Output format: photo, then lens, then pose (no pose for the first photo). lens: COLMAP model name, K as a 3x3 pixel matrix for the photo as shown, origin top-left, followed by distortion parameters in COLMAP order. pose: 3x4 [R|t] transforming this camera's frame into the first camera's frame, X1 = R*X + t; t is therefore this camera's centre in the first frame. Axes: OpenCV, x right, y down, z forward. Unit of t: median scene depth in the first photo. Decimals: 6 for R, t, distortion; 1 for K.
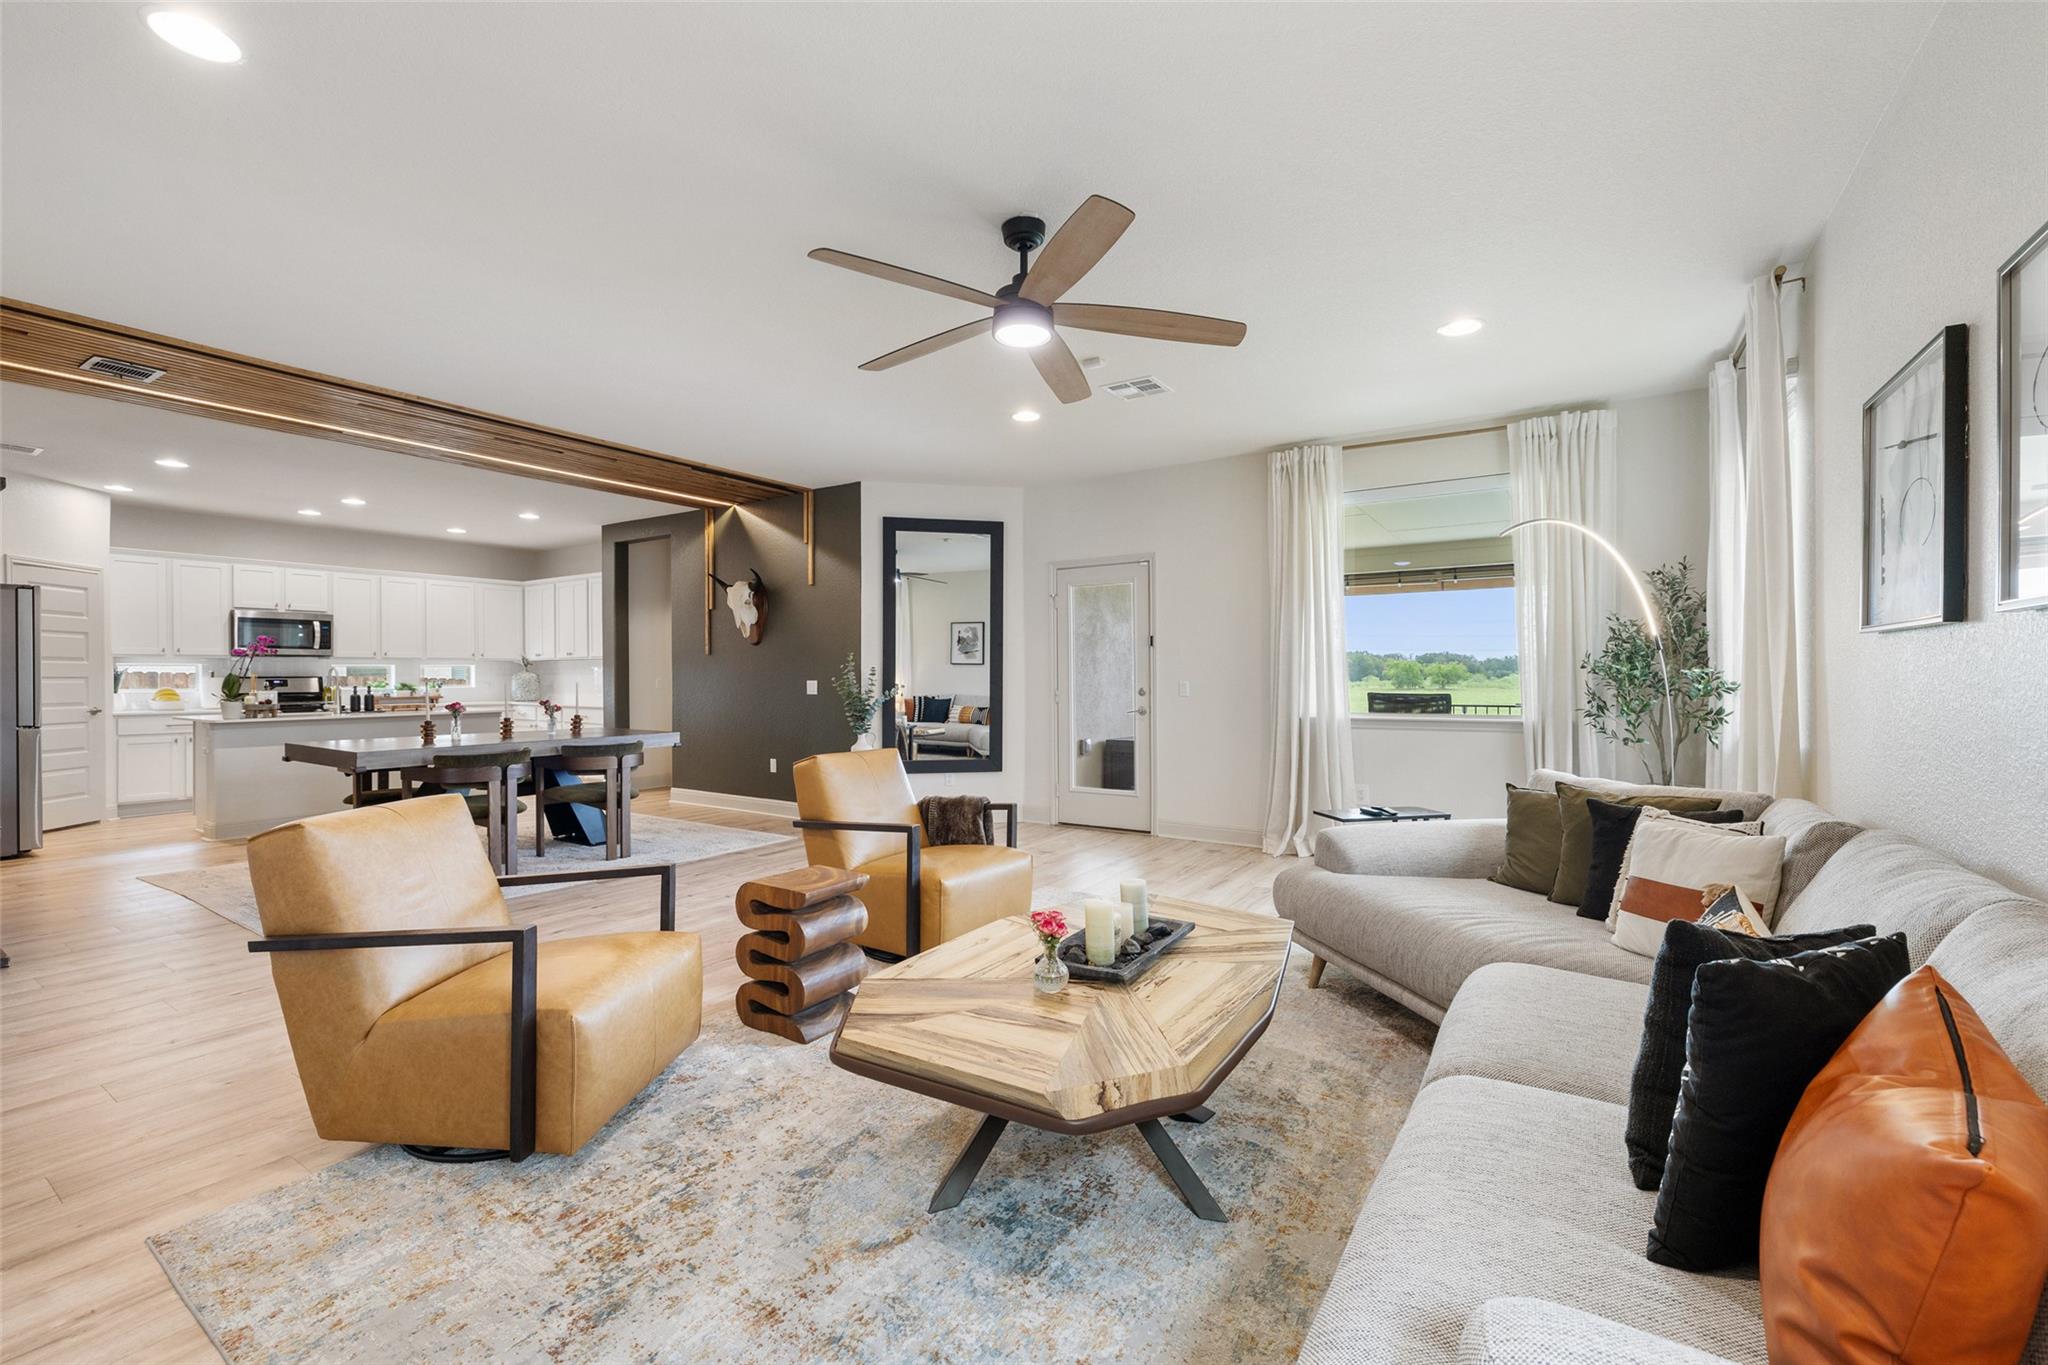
lens RADIAL K [[860.0, 0, 1024.8], [0, 860.0, 675.0], [0, 0, 1]] dist [-0.000555, -0.000068]
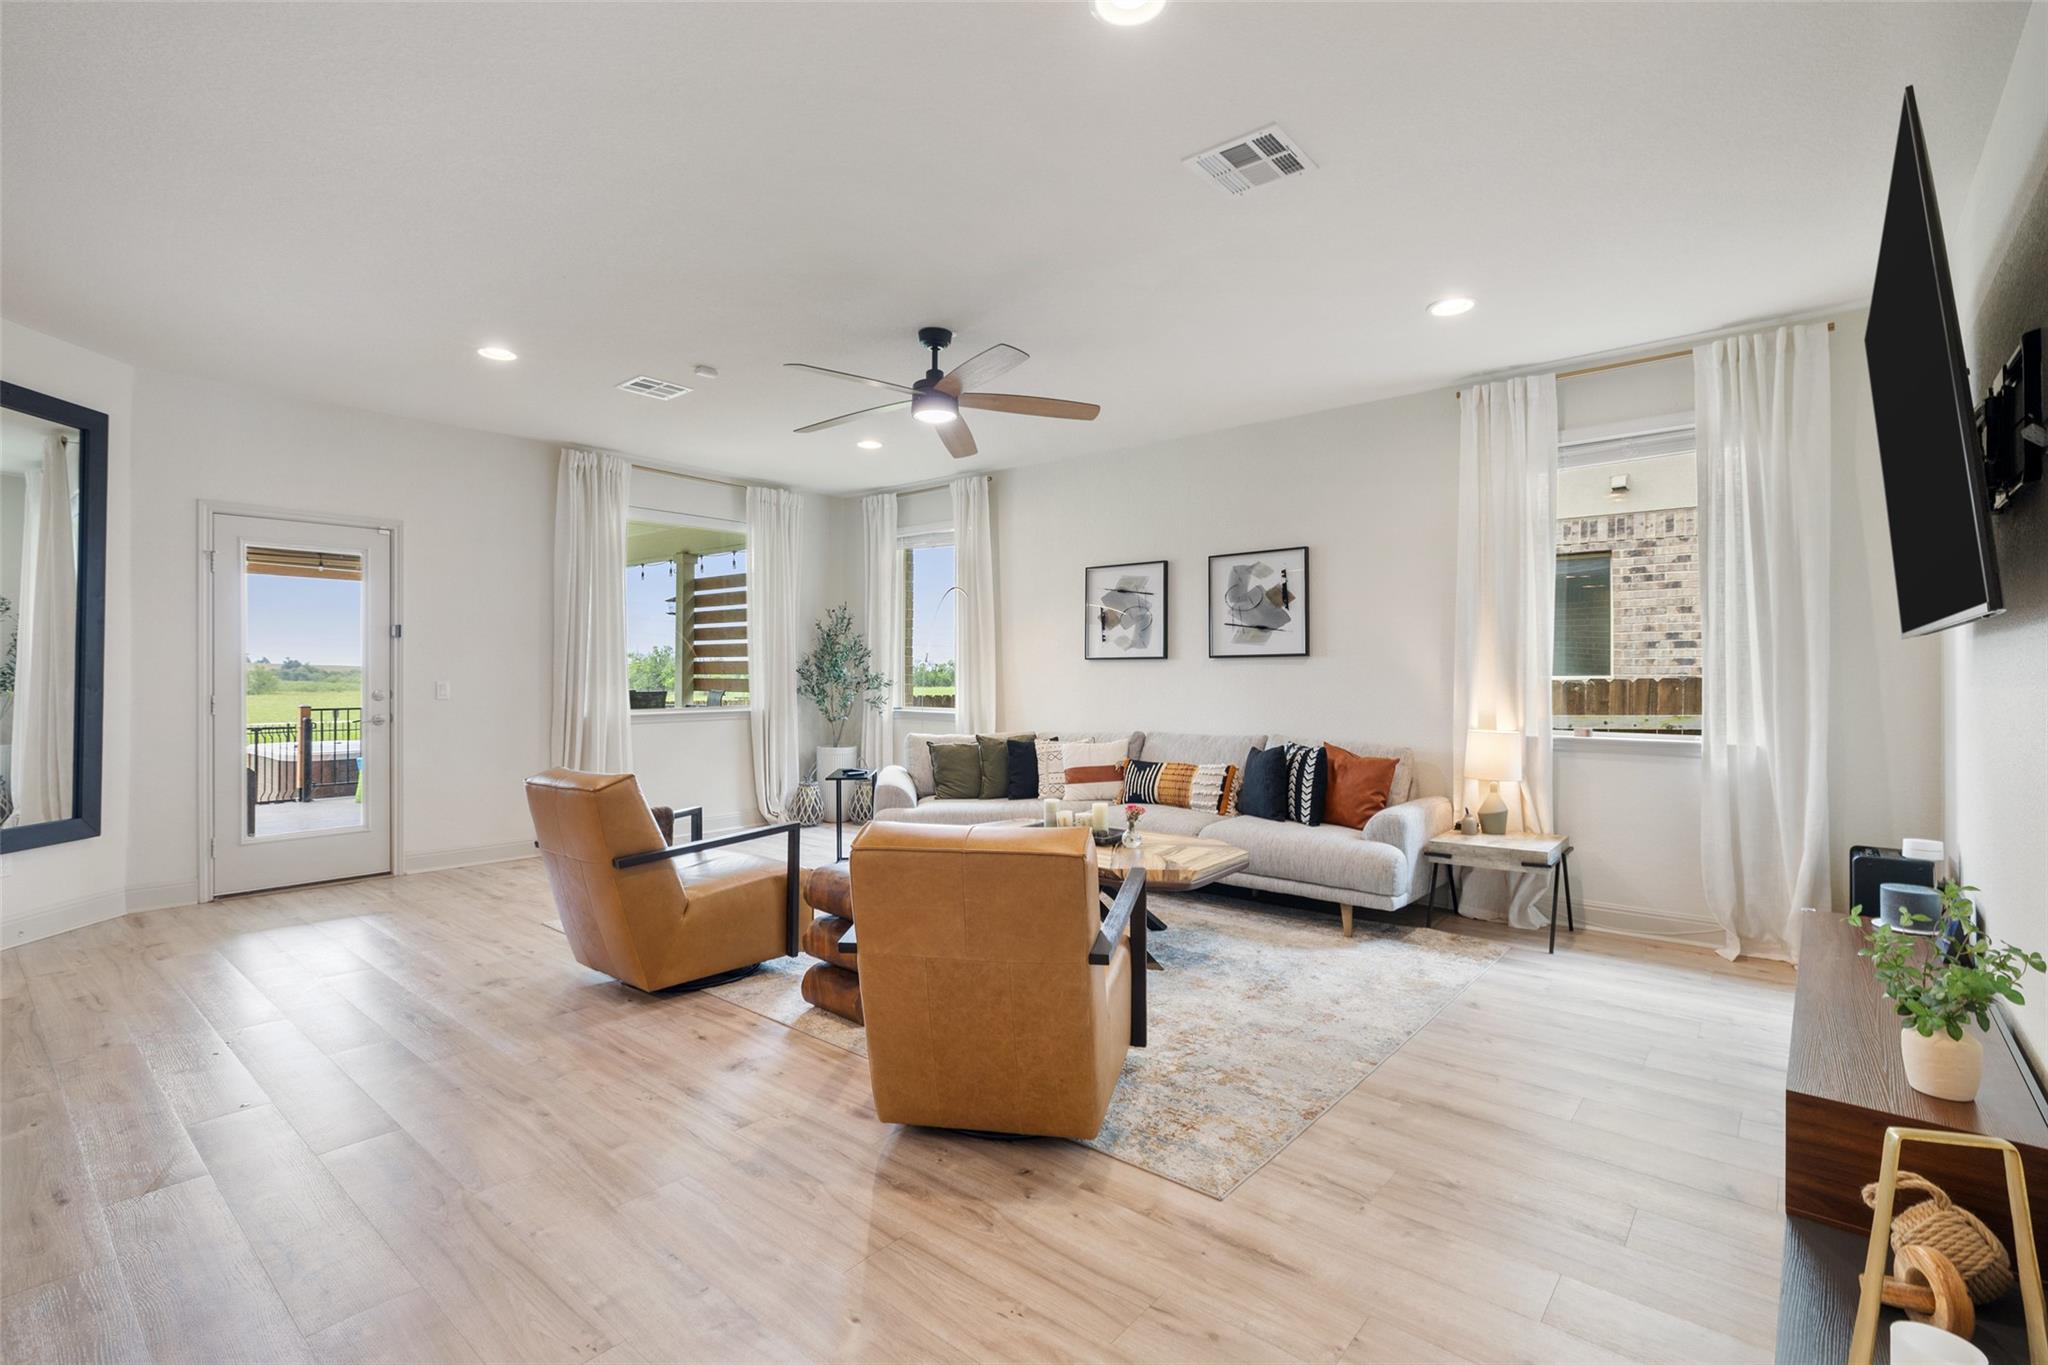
lens RADIAL K [[925.1, 0, 1034.0], [0, 925.1, 672.9], [0, 0, 1]] dist [-0.004507, -0.000488]
pose [[0.109536, 0.007131, 0.993957, -0.725431], [-0.003233, 0.999972, -0.006818, 0.003003], [-0.993978, -0.002466, 0.109556, 0.367181]]
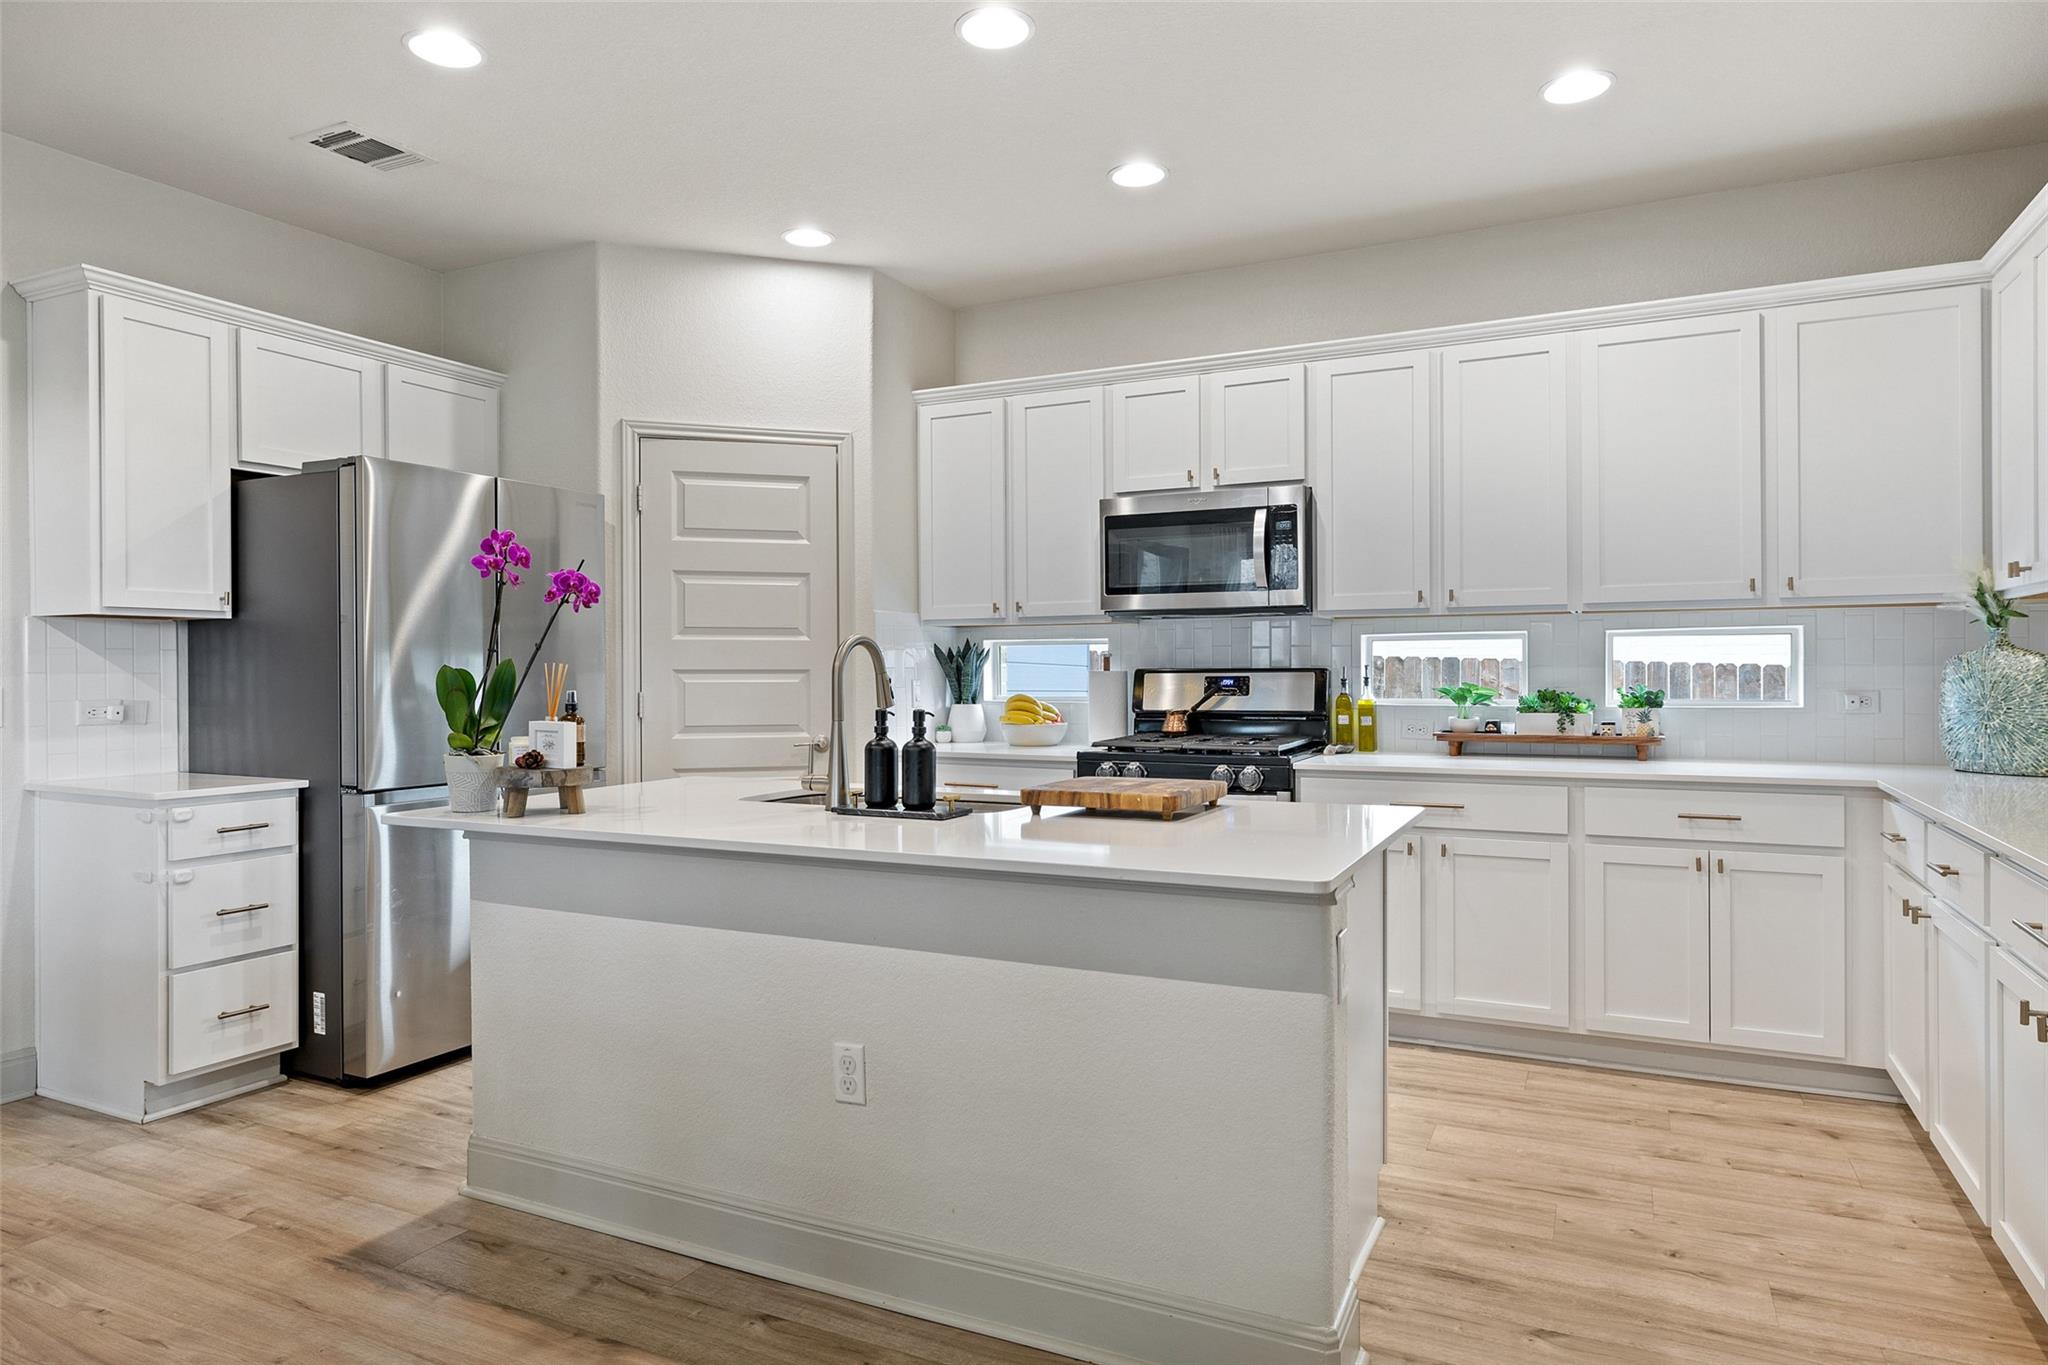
lens RADIAL K [[1242.0, 0, 1021.3], [0, 1242.0, 669.3], [0, 0, 1]] dist [-0.001095, 0.000461]
pose [[0.127469, 0.004231, -0.991834, -0.525422], [0.003034, 0.999985, 0.004656, -0.000577], [0.991838, -0.003603, 0.127454, 1.296414]]
